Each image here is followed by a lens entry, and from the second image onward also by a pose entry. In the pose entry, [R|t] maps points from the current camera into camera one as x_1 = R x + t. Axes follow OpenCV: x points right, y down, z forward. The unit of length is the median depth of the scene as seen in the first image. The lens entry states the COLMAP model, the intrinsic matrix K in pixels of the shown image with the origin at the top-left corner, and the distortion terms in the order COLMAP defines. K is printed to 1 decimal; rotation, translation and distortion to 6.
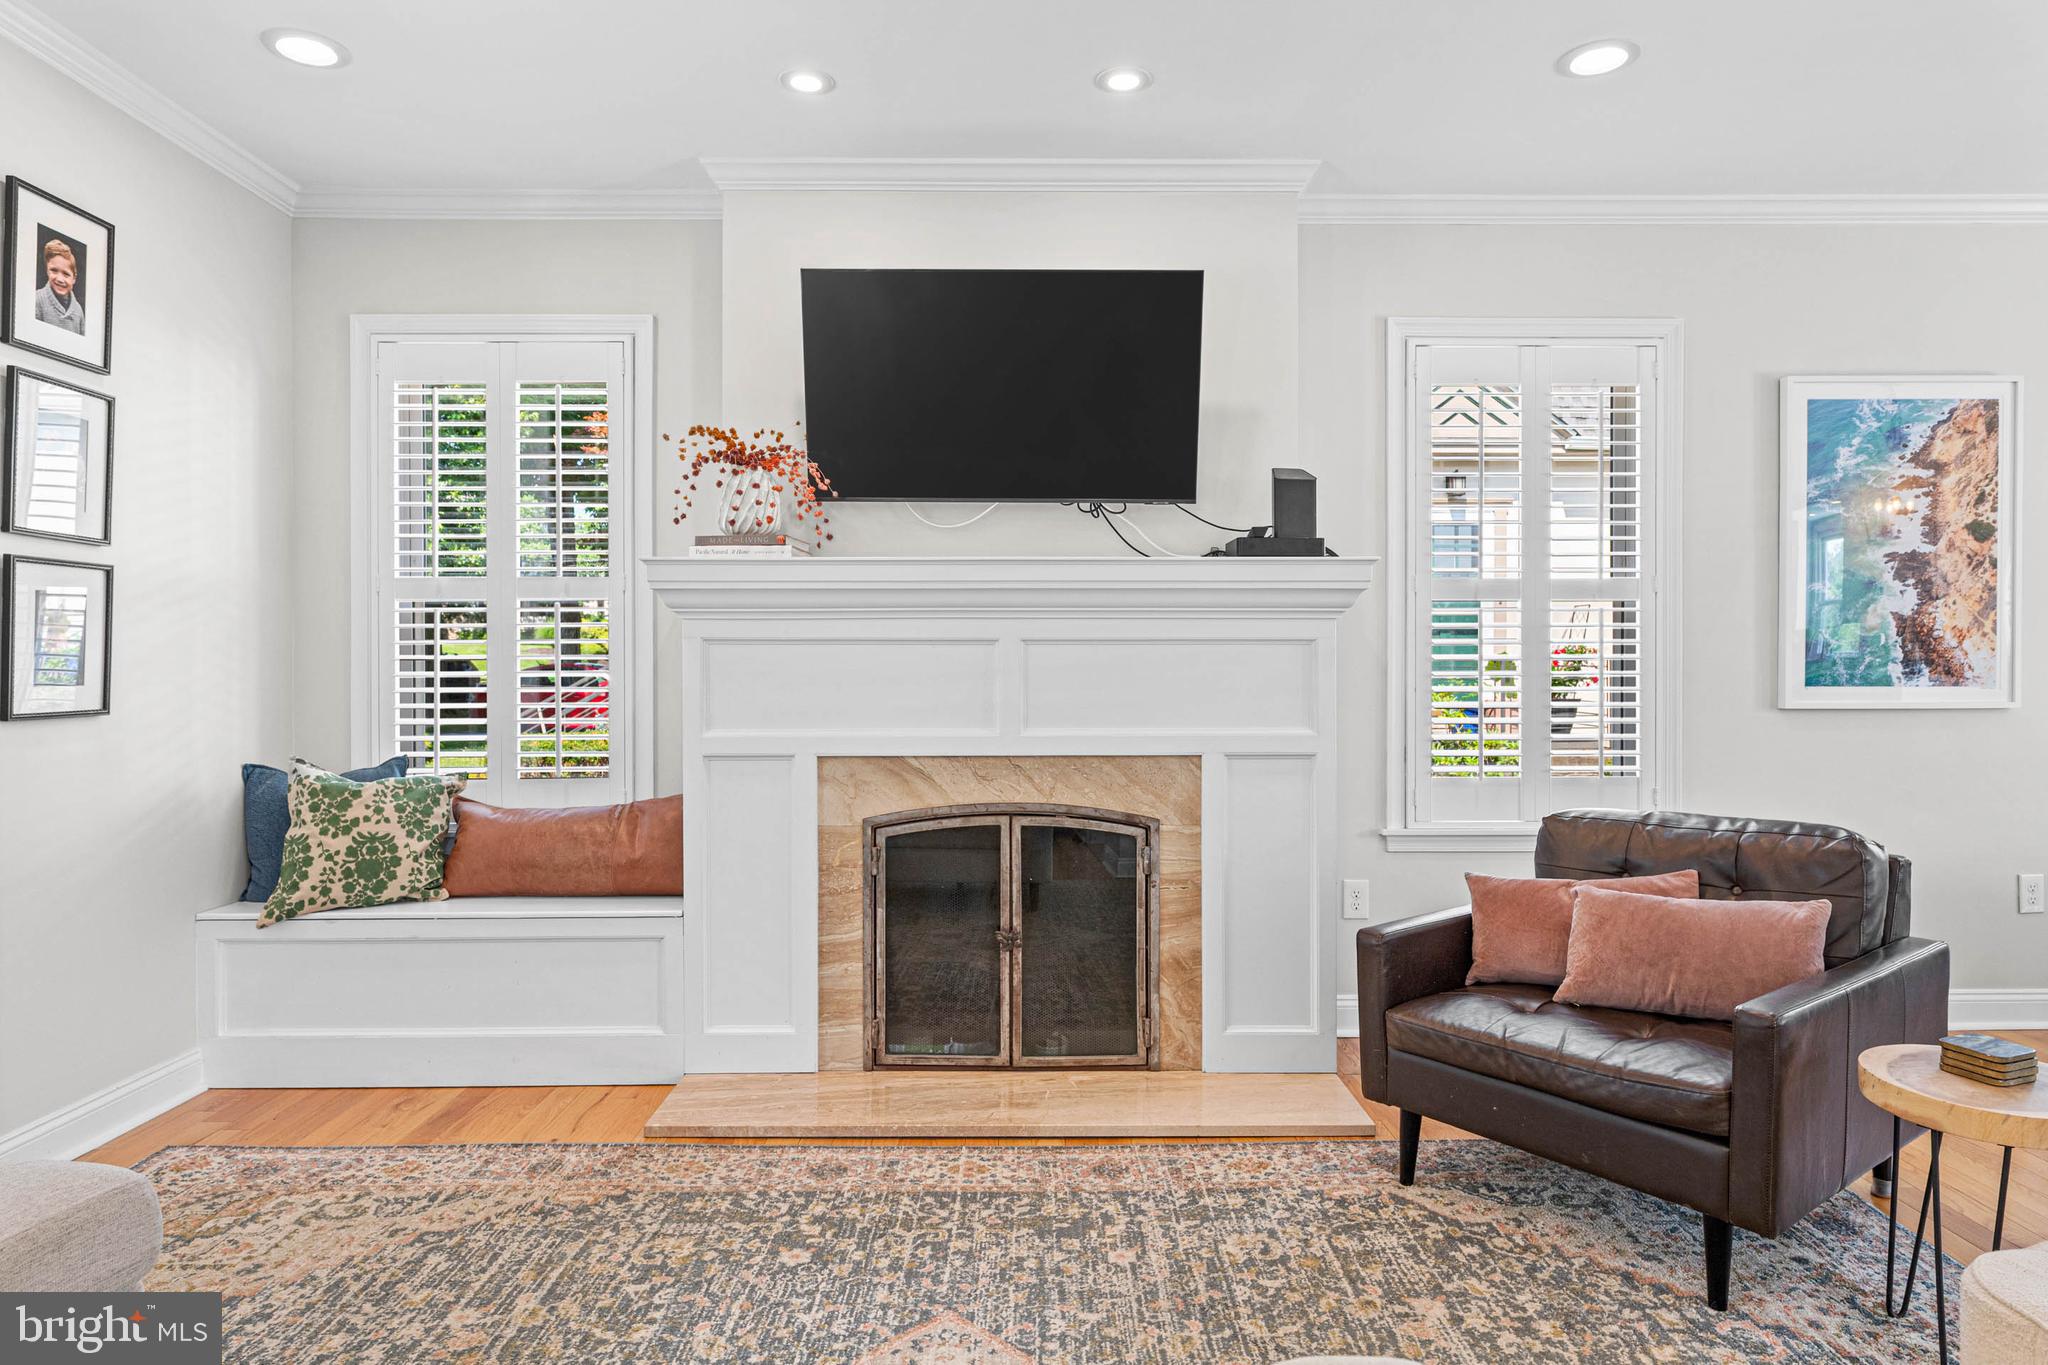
lens RADIAL K [[1176.8, 0, 1026.4], [0, 1176.8, 679.4], [0, 0, 1]] dist [0.001271, -0.000650]
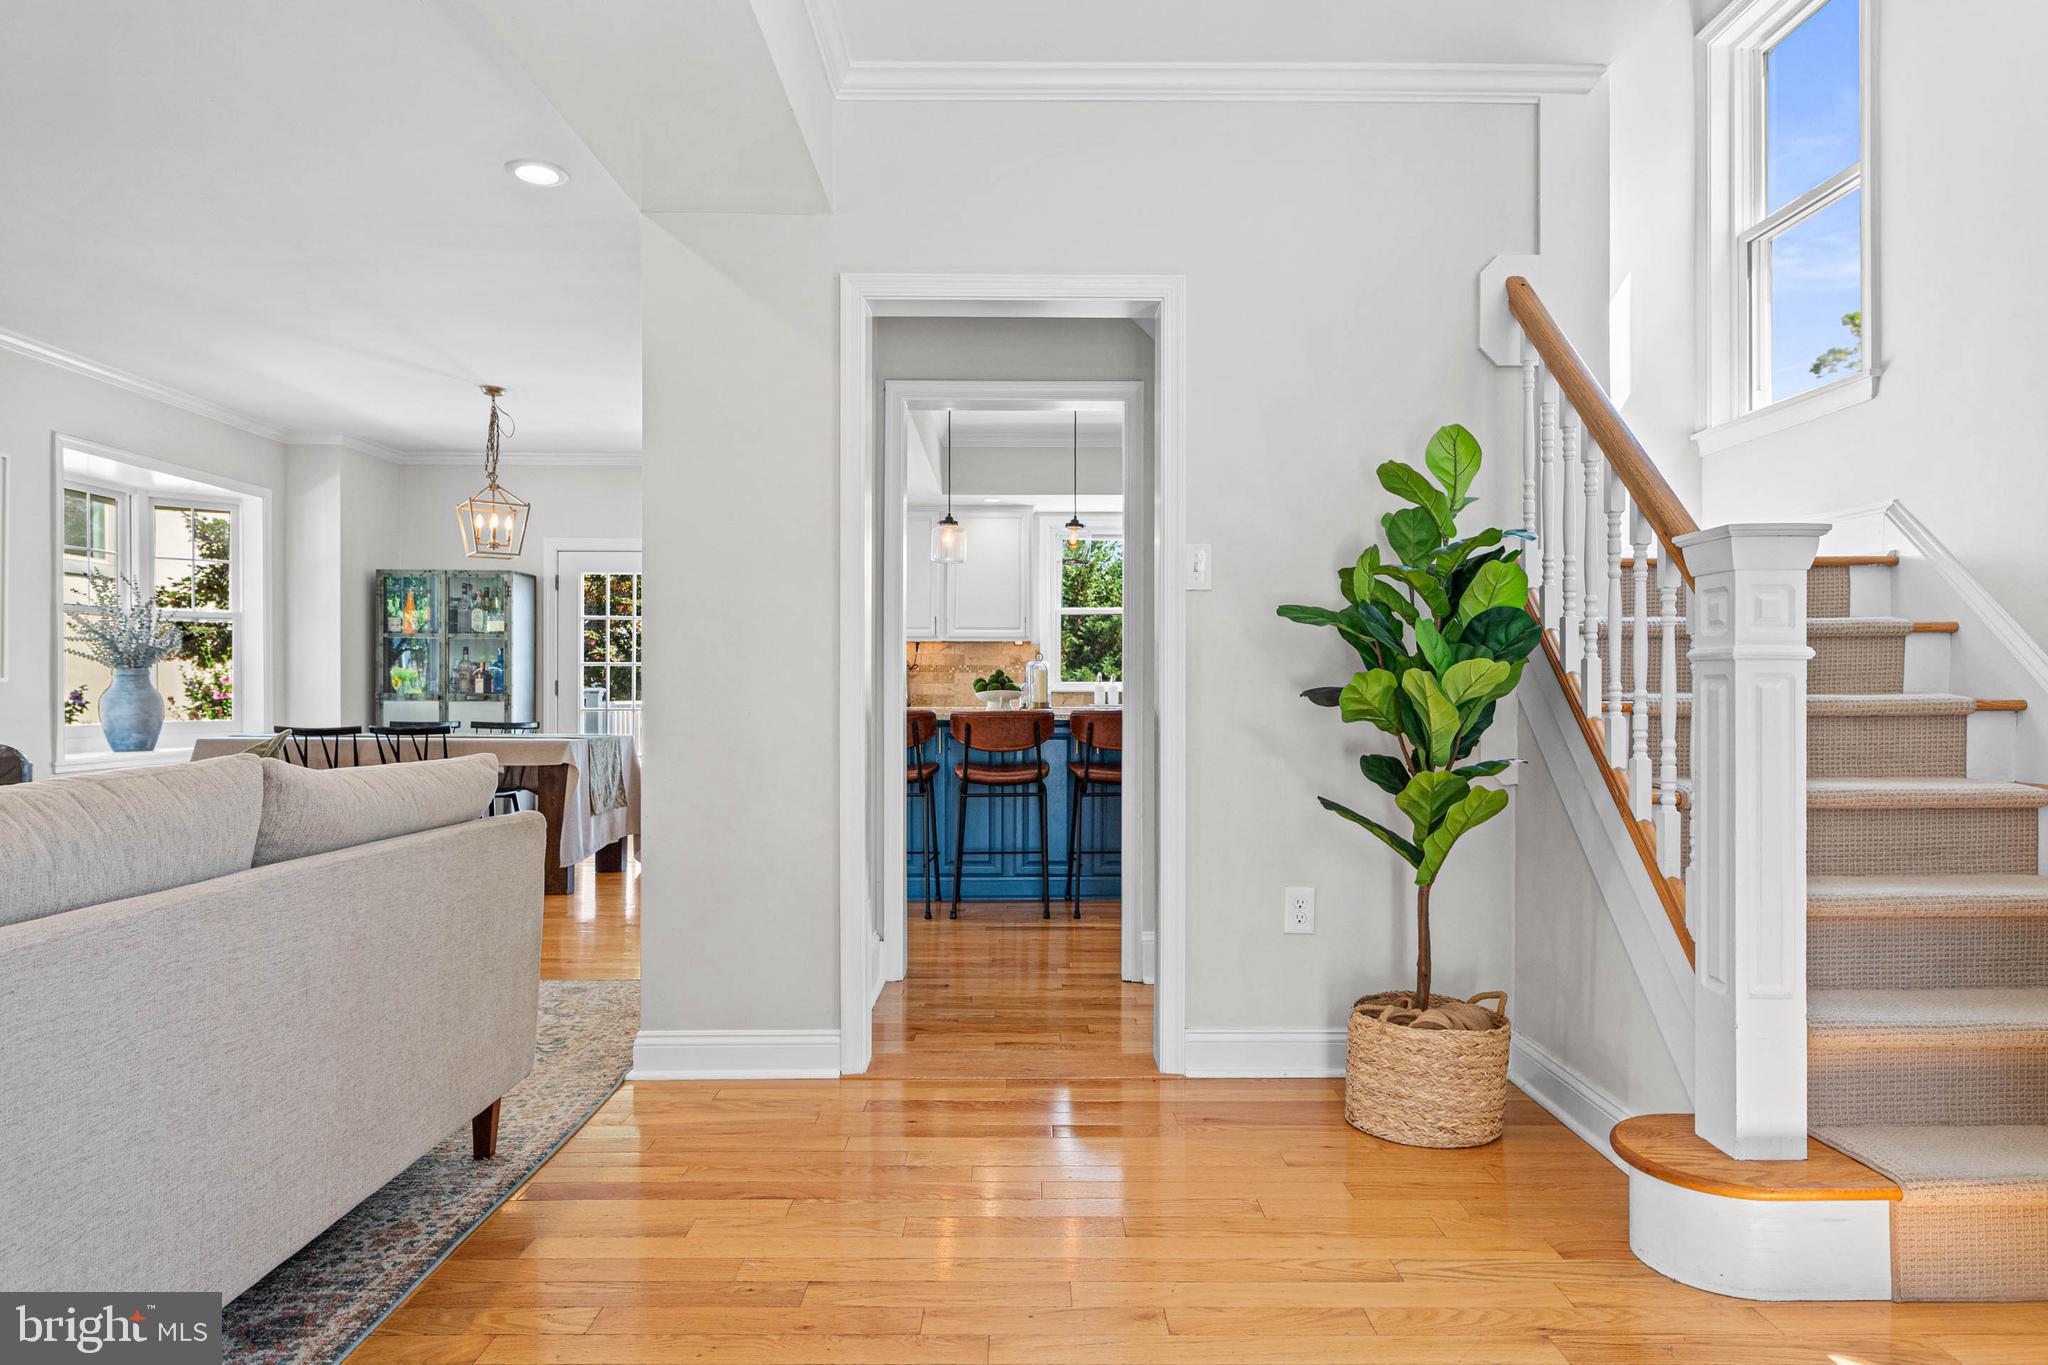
lens RADIAL K [[1181.5, 0, 1024.0], [0, 1181.5, 691.8], [0, 0, 1]] dist [0.001941, -0.000887]
pose [[0.009838, 0.000982, 0.999951, -0.682883], [0.003165, 0.999994, -0.001013, 0.047184], [-0.999947, 0.003174, 0.009835, -0.305426]]
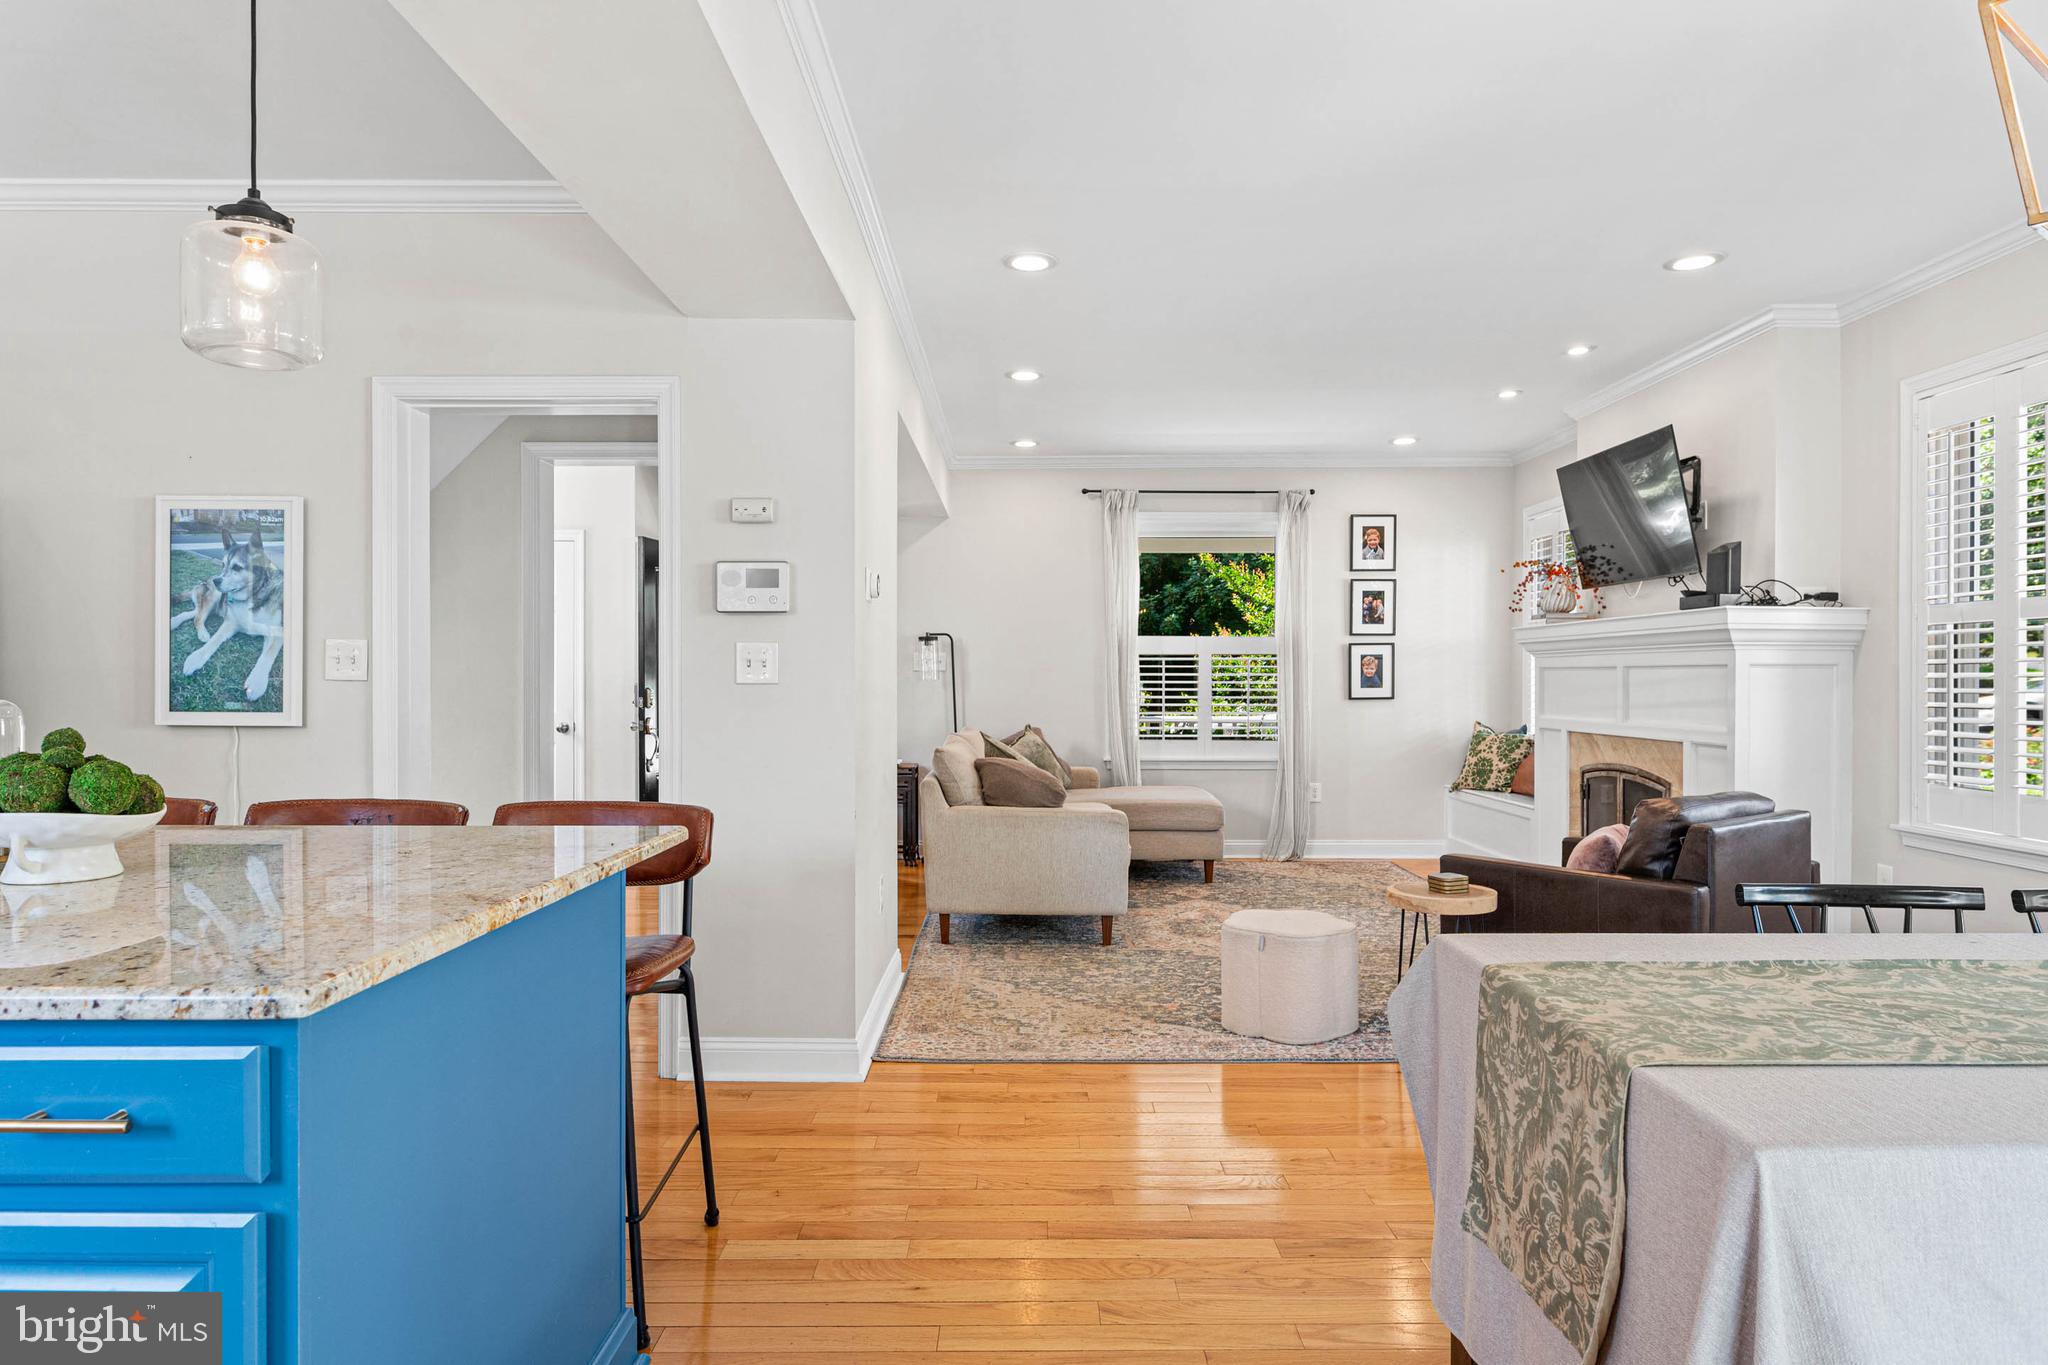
lens RADIAL K [[1175.7, 0, 1025.3], [0, 1175.7, 684.0], [0, 0, 1]] dist [0.001566, -0.000653]
pose [[-0.012478, 0.006417, -0.999902, 1.650767], [-0.006255, 0.999959, 0.006495, -0.014099], [0.999903, 0.006335, -0.012438, 0.176156]]
